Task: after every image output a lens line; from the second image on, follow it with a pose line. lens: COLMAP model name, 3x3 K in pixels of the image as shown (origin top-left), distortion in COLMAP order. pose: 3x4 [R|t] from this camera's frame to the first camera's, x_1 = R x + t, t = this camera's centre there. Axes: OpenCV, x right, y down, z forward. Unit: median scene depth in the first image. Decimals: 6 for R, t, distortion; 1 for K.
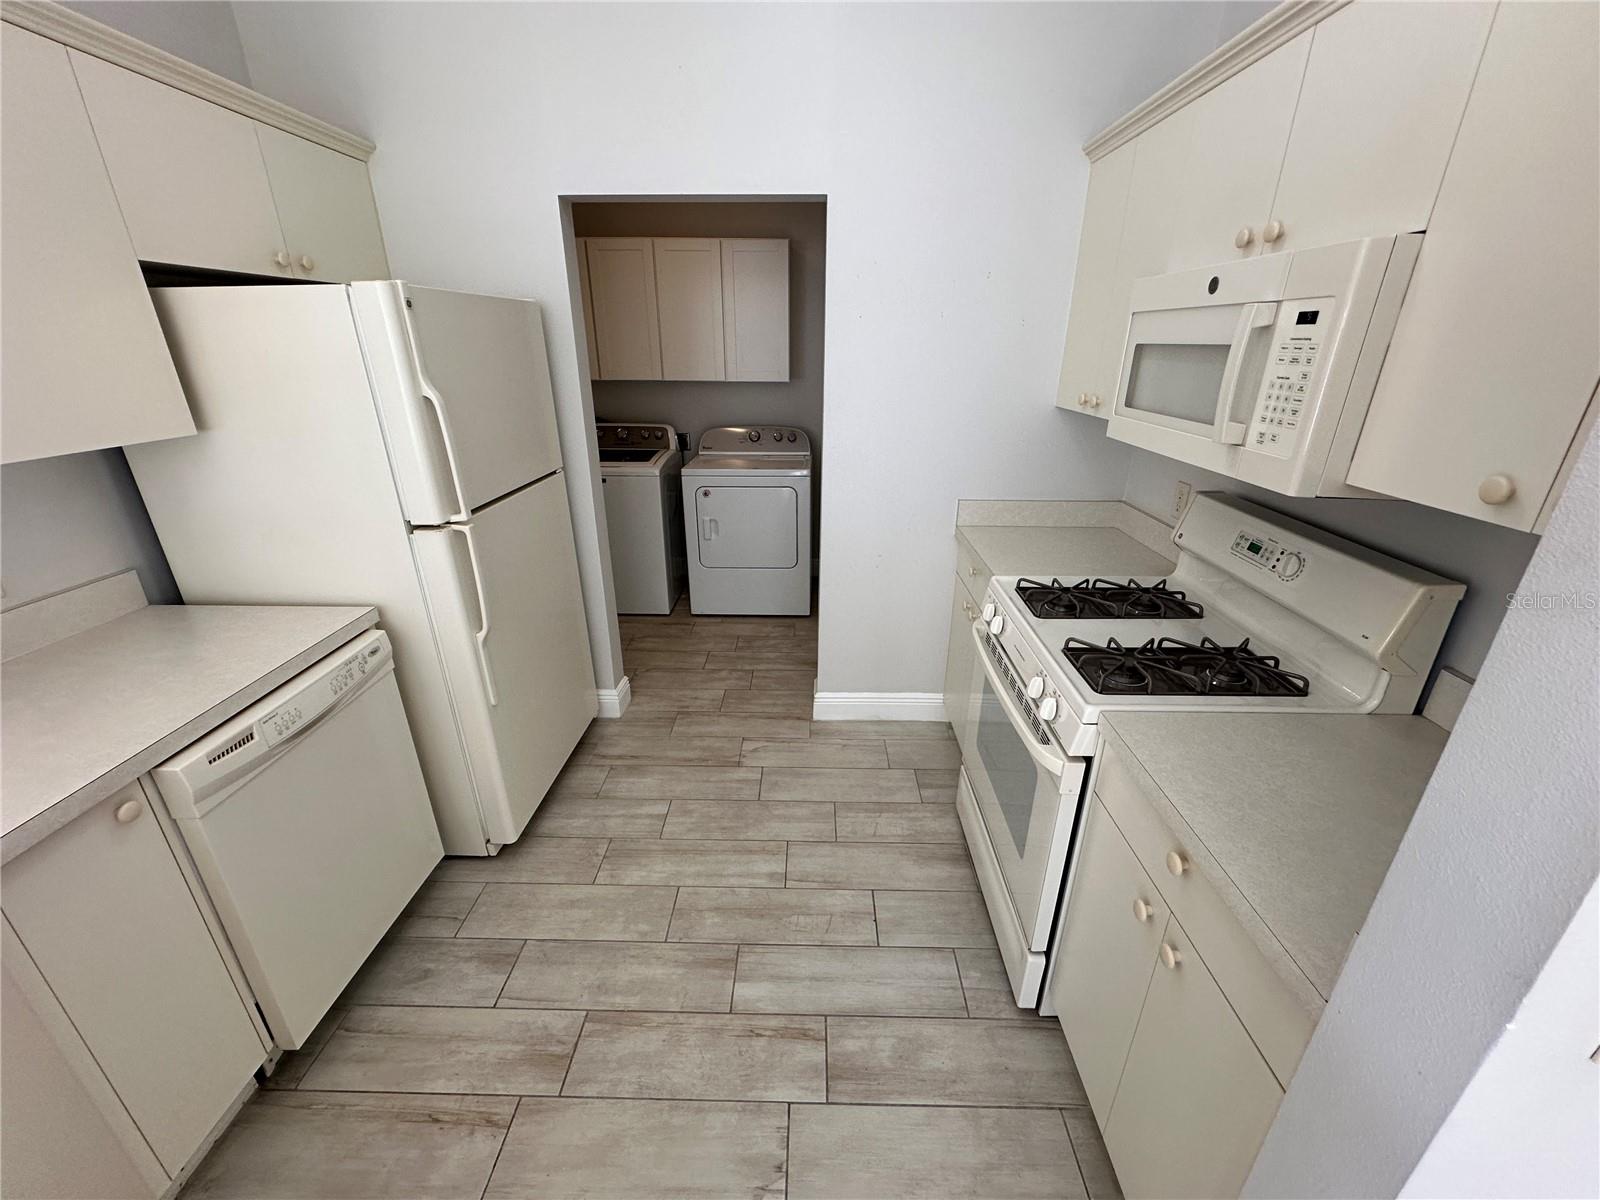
lens RADIAL K [[634.4, 0, 800.7], [0, 634.4, 595.6], [0, 0, 1]] dist [-0.002036, -0.000266]
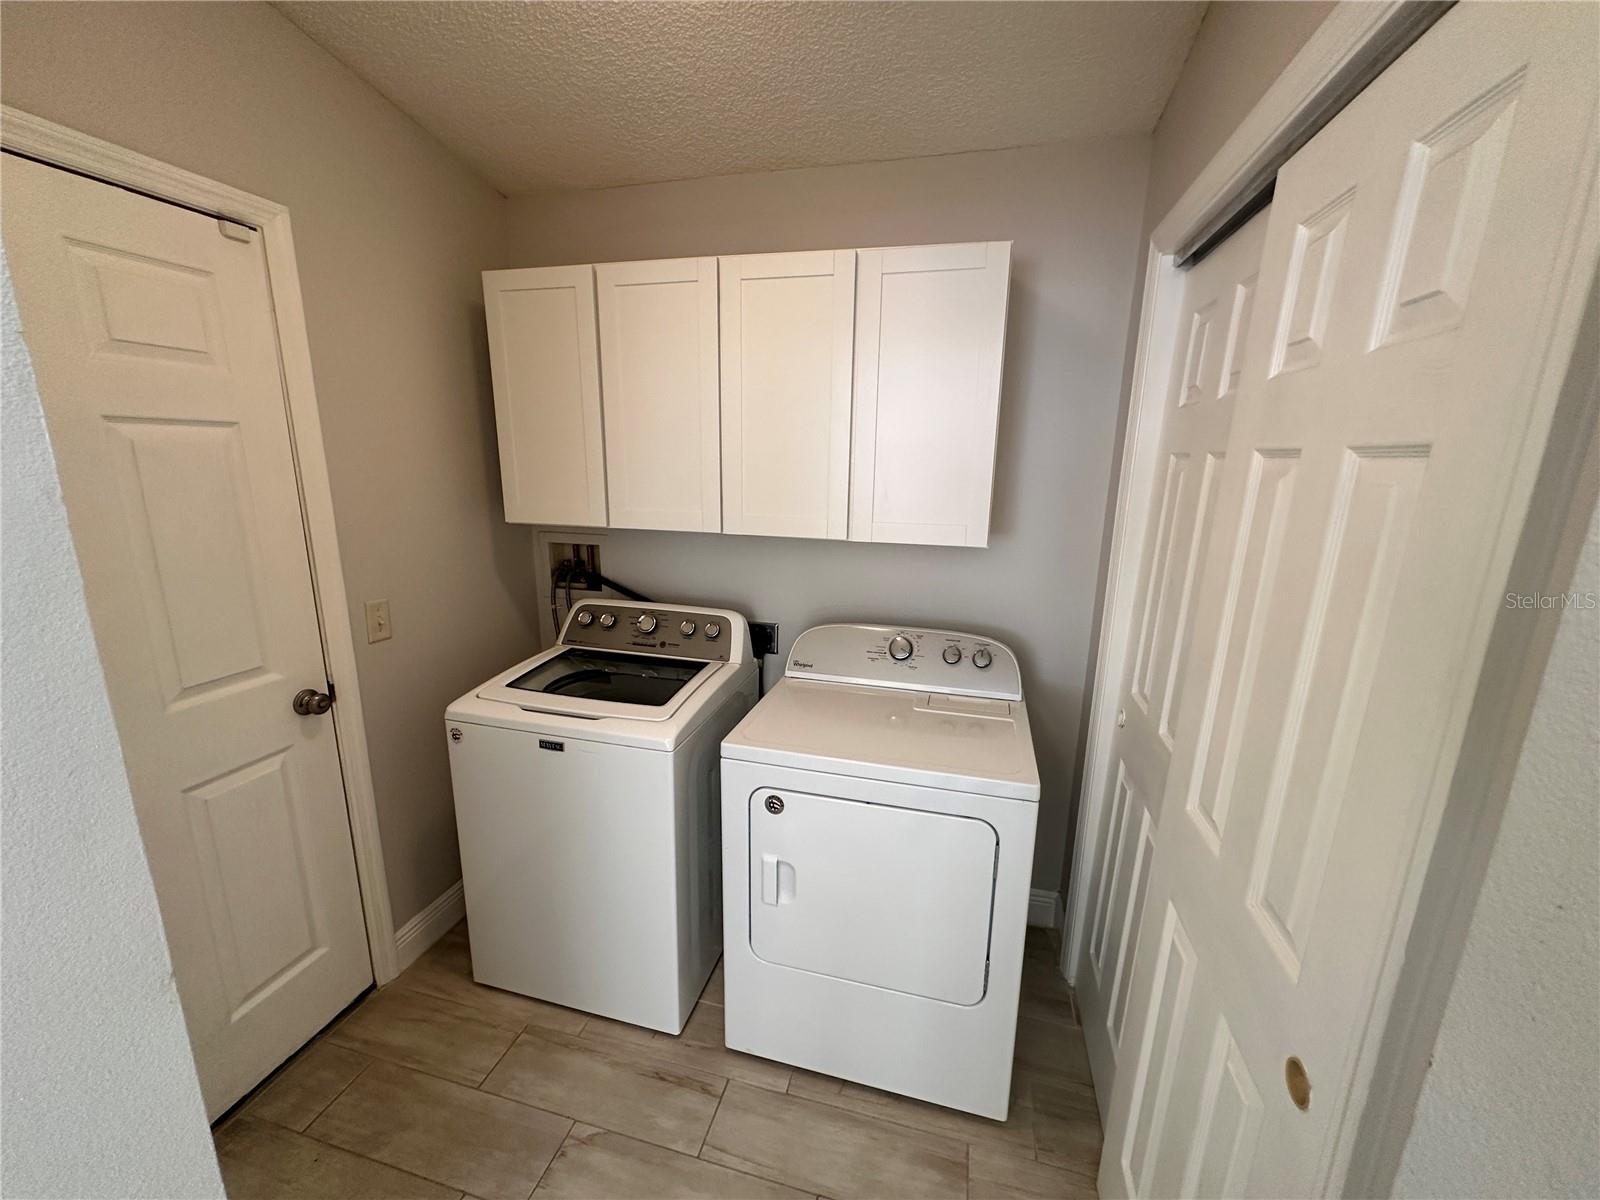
lens RADIAL K [[634.4, 0, 808.0], [0, 634.4, 604.6], [0, 0, 1]] dist [-0.002036, -0.000266]
pose [[0.974650, 0.067816, -0.213210, -0.093554], [-0.098522, 0.985679, -0.136856, -0.477052], [0.200876, 0.154392, 0.967374, 1.169682]]
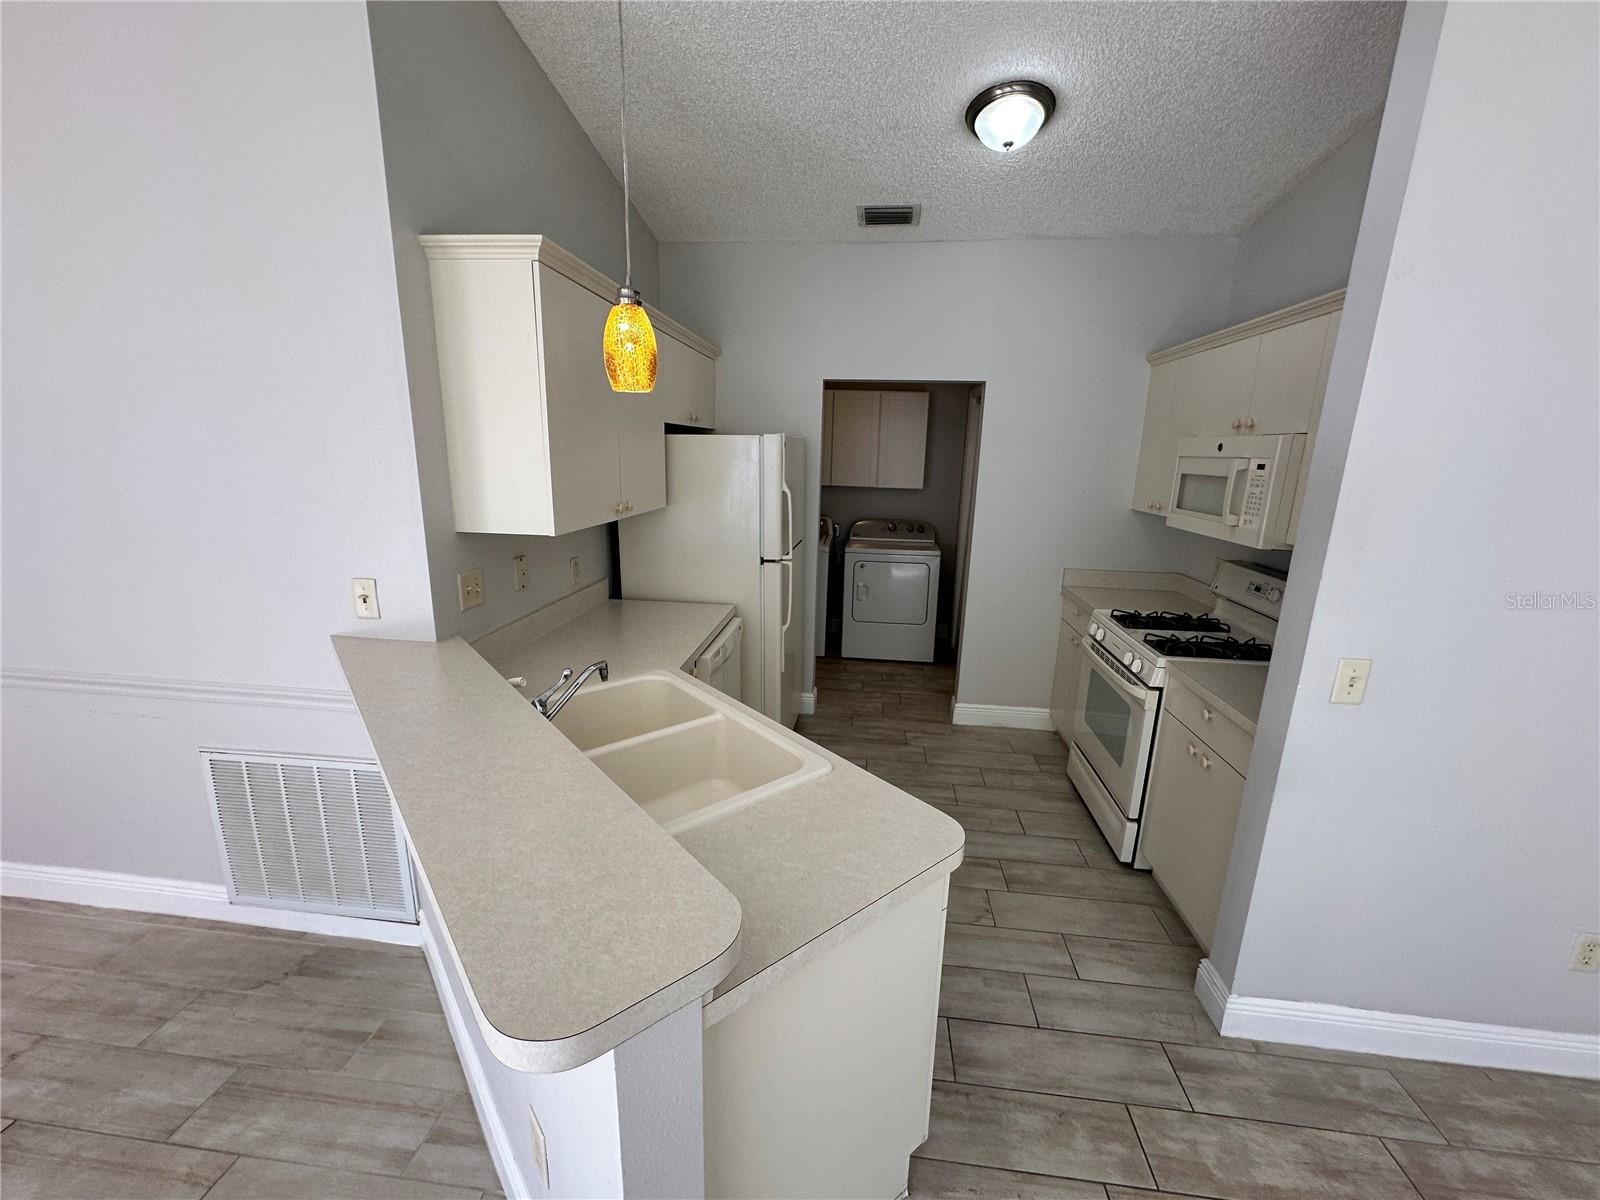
lens RADIAL K [[634.4, 0, 799.4], [0, 634.4, 598.0], [0, 0, 1]] dist [-0.002036, -0.000266]
pose [[0.995164, 0.042353, -0.088622, -0.322919], [-0.055485, 0.986914, -0.151402, 0.243525], [0.081050, 0.155587, 0.984492, -0.692297]]
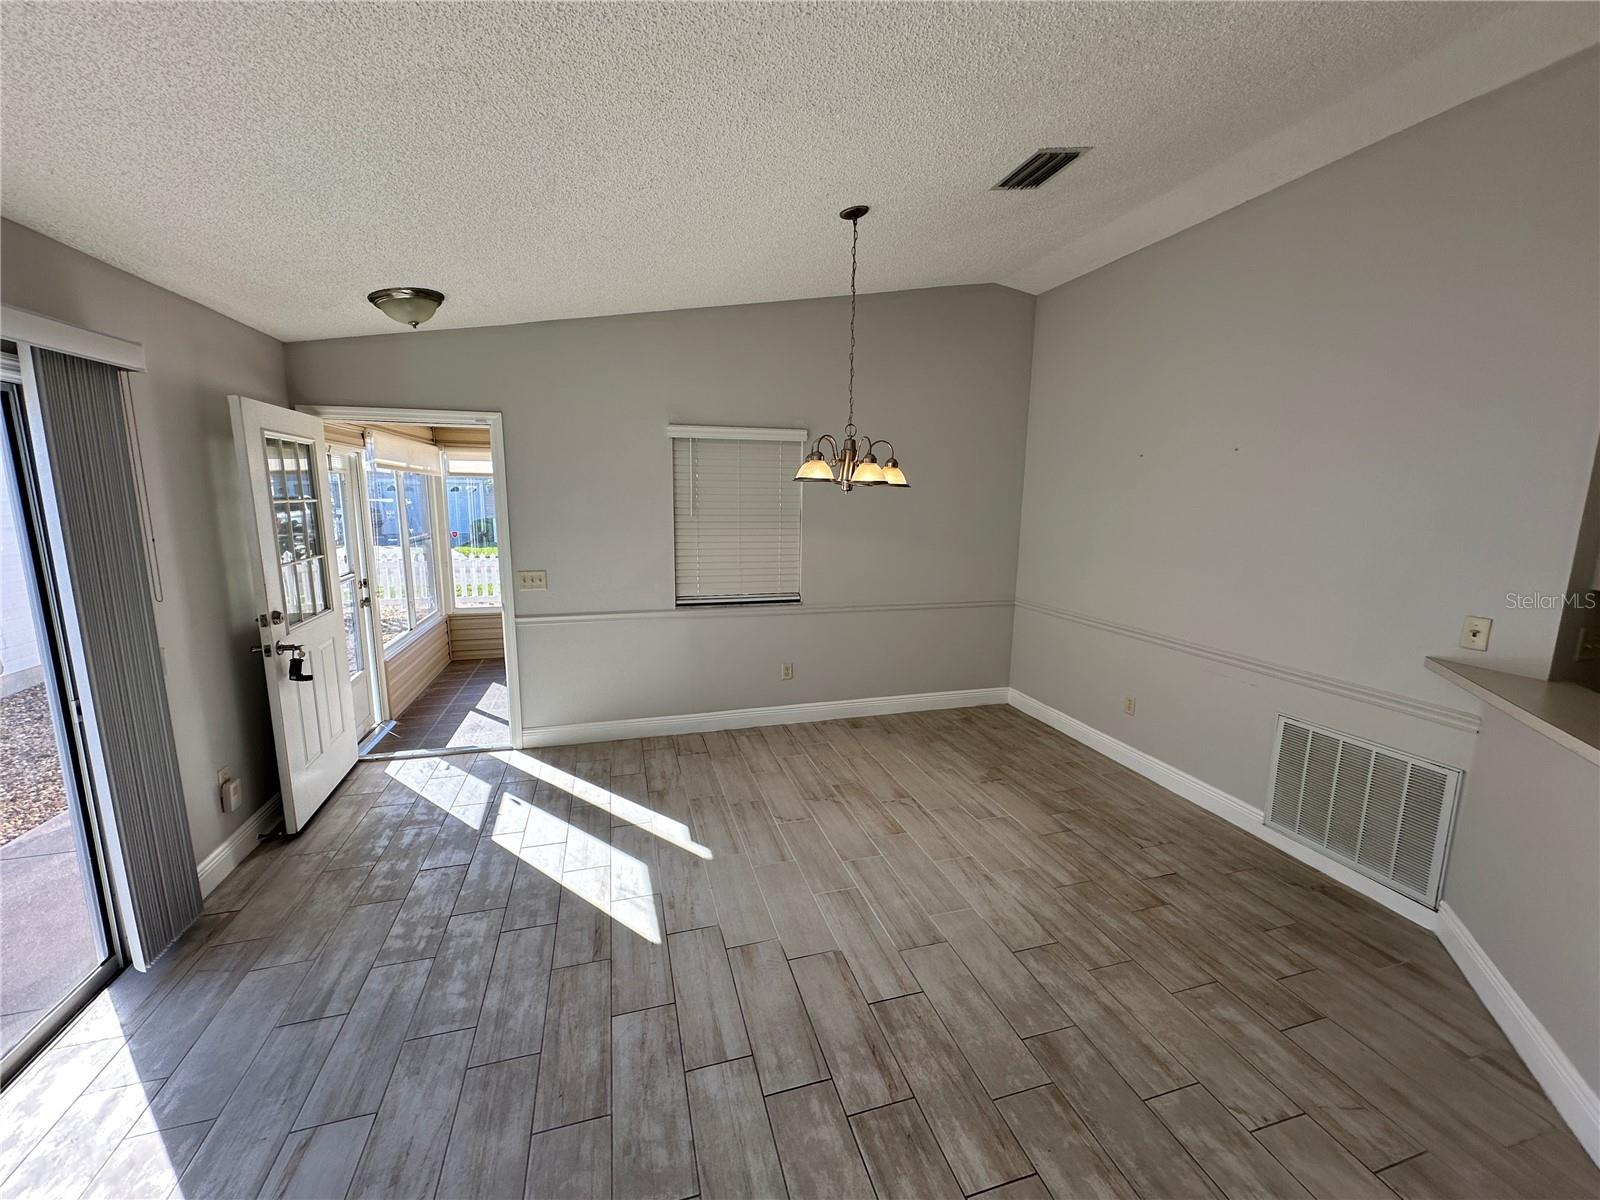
lens RADIAL K [[634.4, 0, 798.8], [0, 634.4, 601.6], [0, 0, 1]] dist [-0.002036, -0.000266]
pose [[0.298288, 0.156080, -0.941628, -0.323721], [-0.370215, 0.928225, 0.036582, 0.534832], [0.879753, 0.337693, 0.334662, -1.410100]]
